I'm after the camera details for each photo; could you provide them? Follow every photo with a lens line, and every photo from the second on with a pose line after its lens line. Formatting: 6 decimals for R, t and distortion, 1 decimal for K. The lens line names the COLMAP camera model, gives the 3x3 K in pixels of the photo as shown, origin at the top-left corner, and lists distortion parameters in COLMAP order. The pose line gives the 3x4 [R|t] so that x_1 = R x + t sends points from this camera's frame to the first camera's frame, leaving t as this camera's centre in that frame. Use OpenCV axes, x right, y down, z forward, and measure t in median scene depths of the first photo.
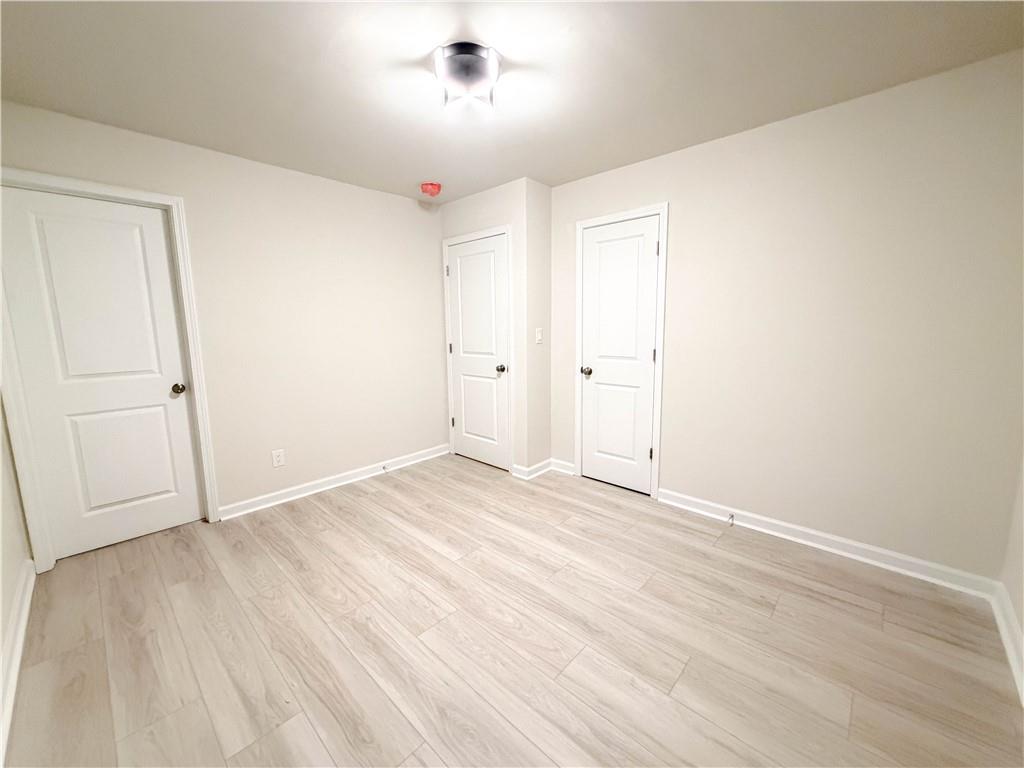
lens RADIAL K [[408.2, 0, 511.2], [0, 408.2, 383.1], [0, 0, 1]] dist [0.001049, -0.000190]
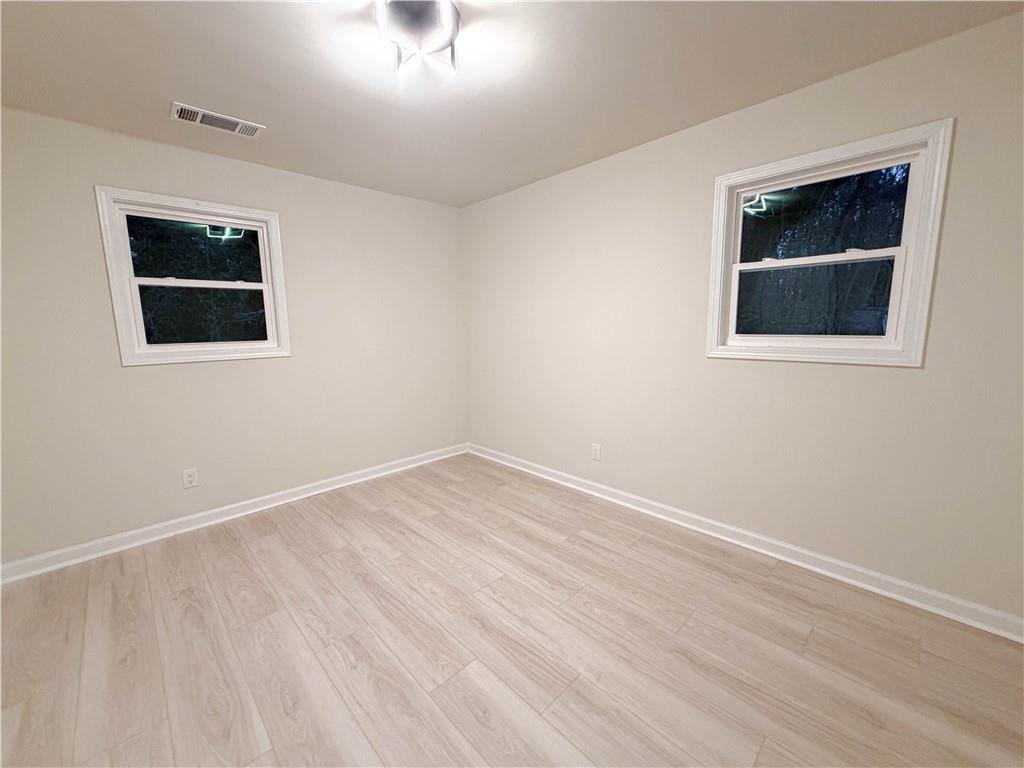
lens RADIAL K [[408.2, 0, 511.8], [0, 408.2, 385.4], [0, 0, 1]] dist [0.001049, -0.000190]
pose [[-0.998650, 0.018843, 0.048402, -0.289503], [0.032176, 0.955969, 0.291698, -0.261884], [-0.040775, 0.292861, -0.955285, 1.811479]]
